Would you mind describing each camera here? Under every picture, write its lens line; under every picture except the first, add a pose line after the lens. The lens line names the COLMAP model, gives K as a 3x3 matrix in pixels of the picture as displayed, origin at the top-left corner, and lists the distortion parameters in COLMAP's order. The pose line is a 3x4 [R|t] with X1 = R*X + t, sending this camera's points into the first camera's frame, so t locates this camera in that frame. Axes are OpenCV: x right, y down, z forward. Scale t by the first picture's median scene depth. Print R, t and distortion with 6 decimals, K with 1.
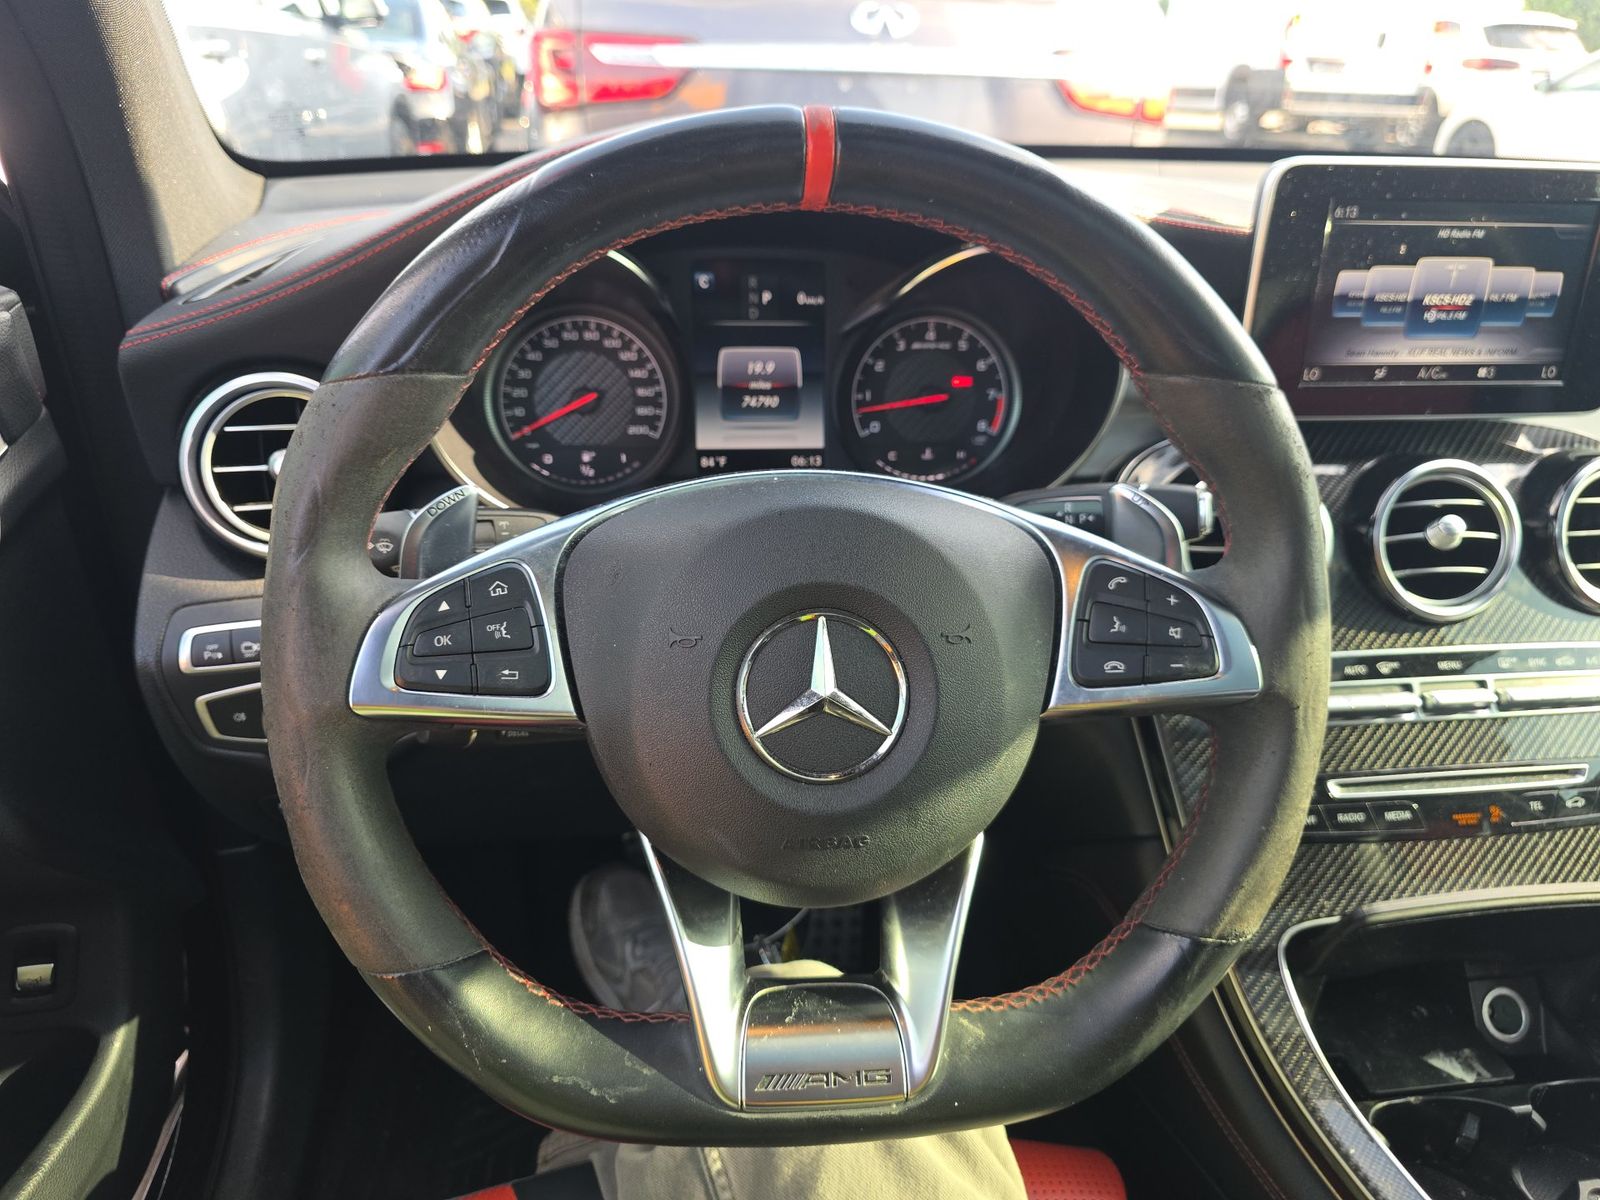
lens RADIAL K [[1144.0, 0, 805.1], [0, 1144.0, 609.7], [0, 0, 1]] dist [0.031444, -0.033783]
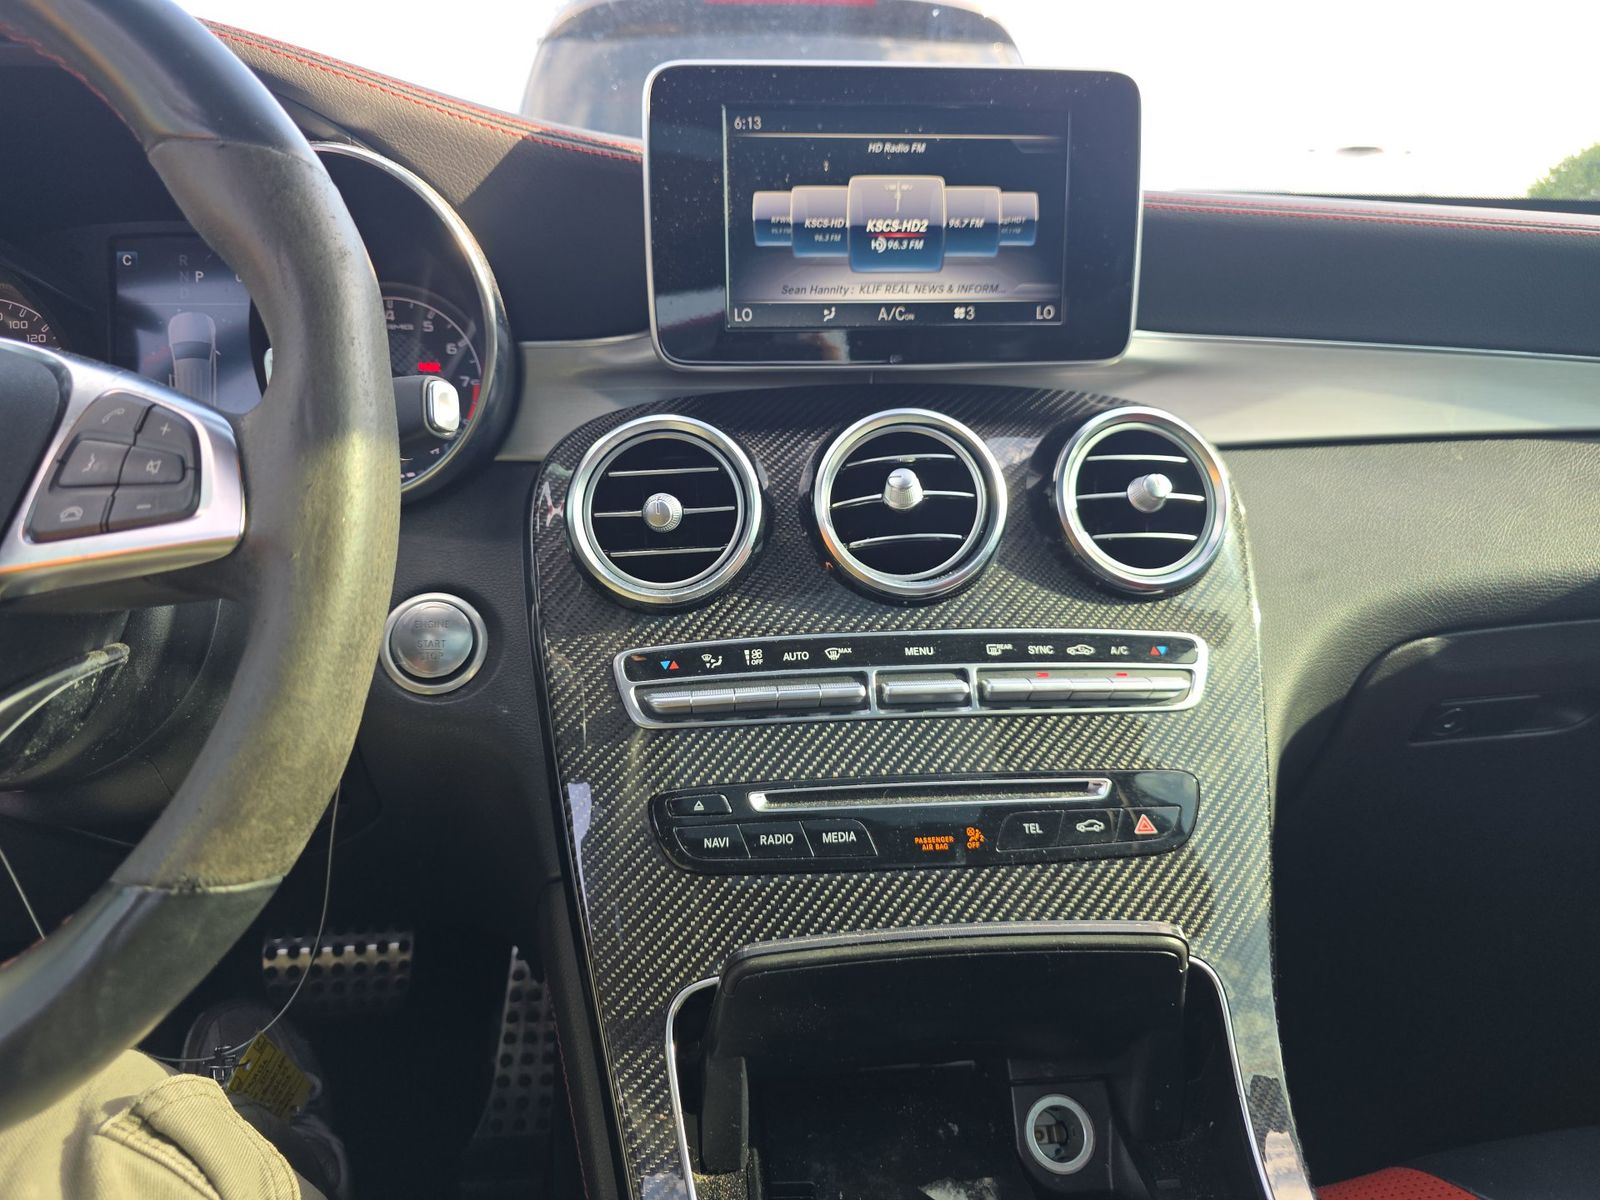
lens RADIAL K [[1144.0, 0, 795.3], [0, 1144.0, 610.7], [0, 0, 1]] dist [0.031444, -0.033783]
pose [[0.997504, -0.015926, -0.068786, 0.505712], [0.002713, 0.982155, -0.188053, 0.162437], [0.070554, 0.187397, 0.979747, 0.199748]]
